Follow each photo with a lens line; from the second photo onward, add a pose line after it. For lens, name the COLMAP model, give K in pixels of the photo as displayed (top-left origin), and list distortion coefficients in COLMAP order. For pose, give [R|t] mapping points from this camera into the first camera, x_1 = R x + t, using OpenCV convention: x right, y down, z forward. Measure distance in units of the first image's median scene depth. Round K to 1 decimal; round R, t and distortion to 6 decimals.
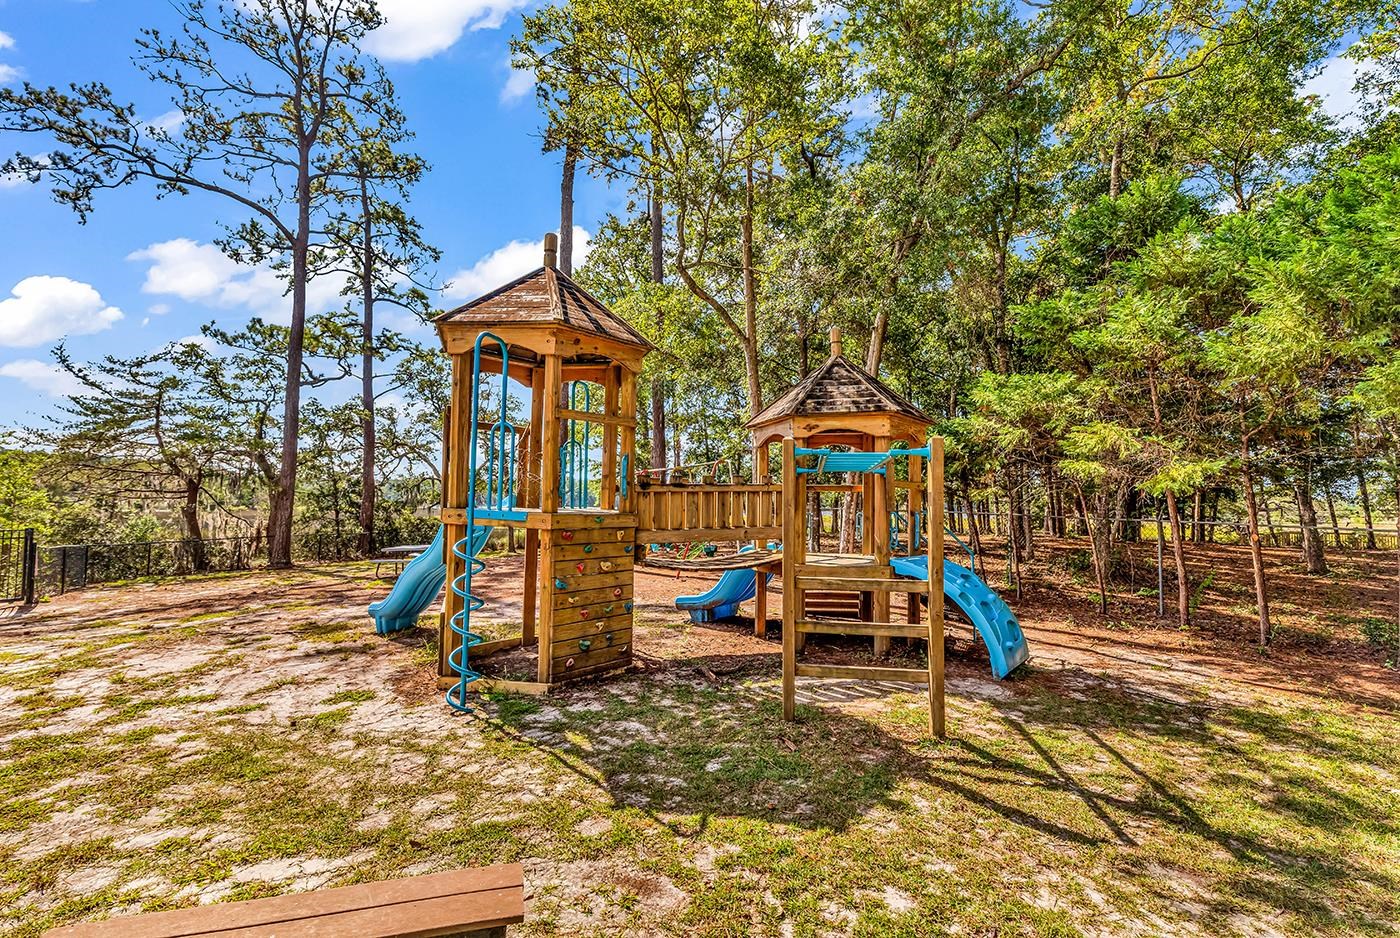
lens RADIAL K [[648.2, 0, 703.2], [0, 648.2, 471.5], [0, 0, 1]] dist [0.003569, -0.000734]
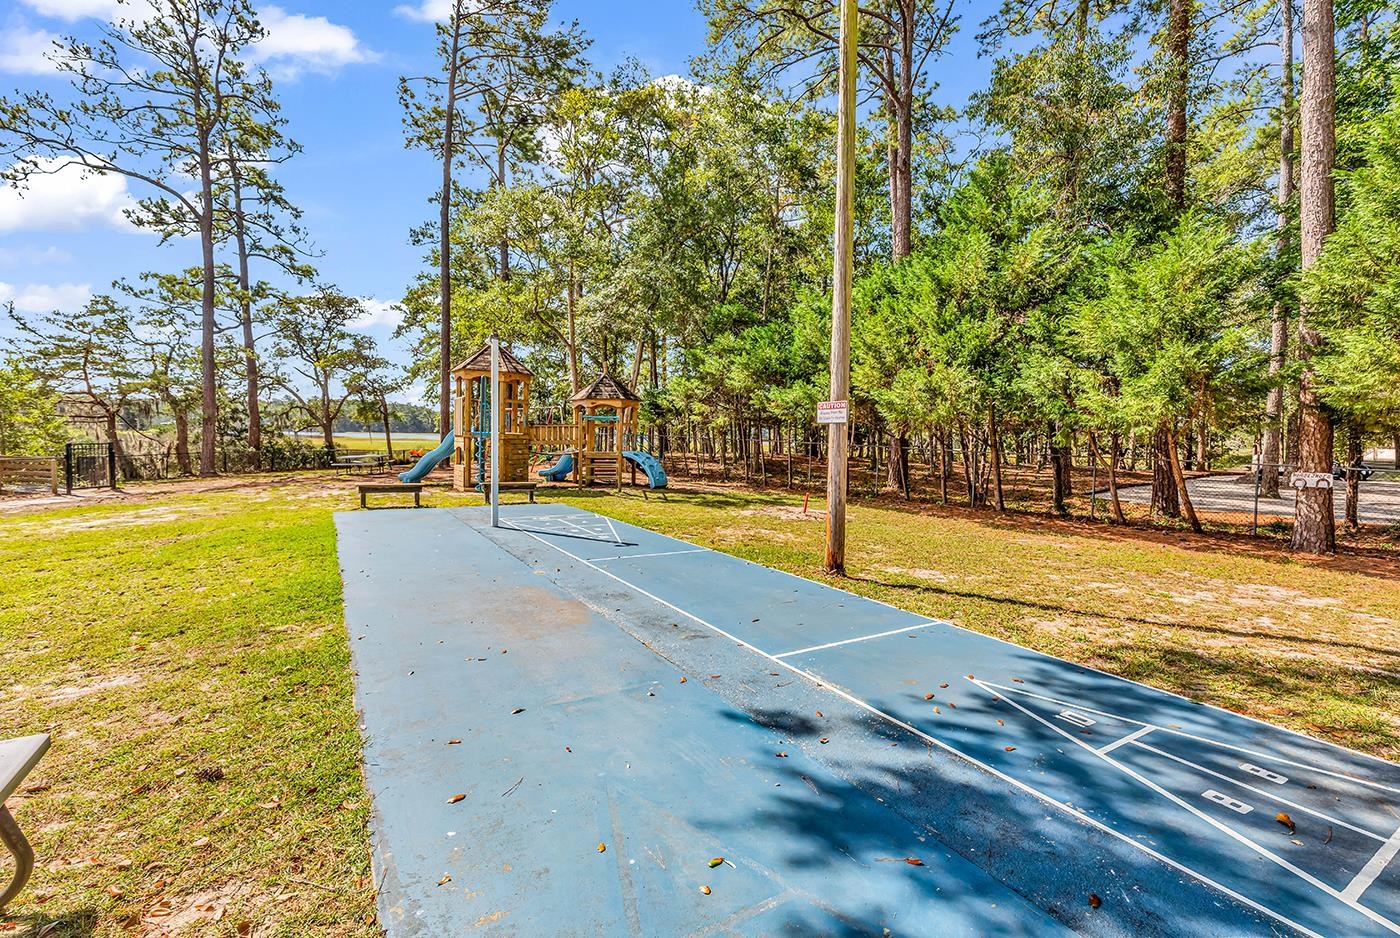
lens RADIAL K [[648.2, 0, 710.1], [0, 648.2, 465.7], [0, 0, 1]] dist [0.003569, -0.000734]
pose [[0.961956, -0.007700, 0.273096, -0.029046], [-0.020797, 0.994639, 0.101297, -0.024867], [-0.272412, -0.103123, 0.956639, -0.474539]]
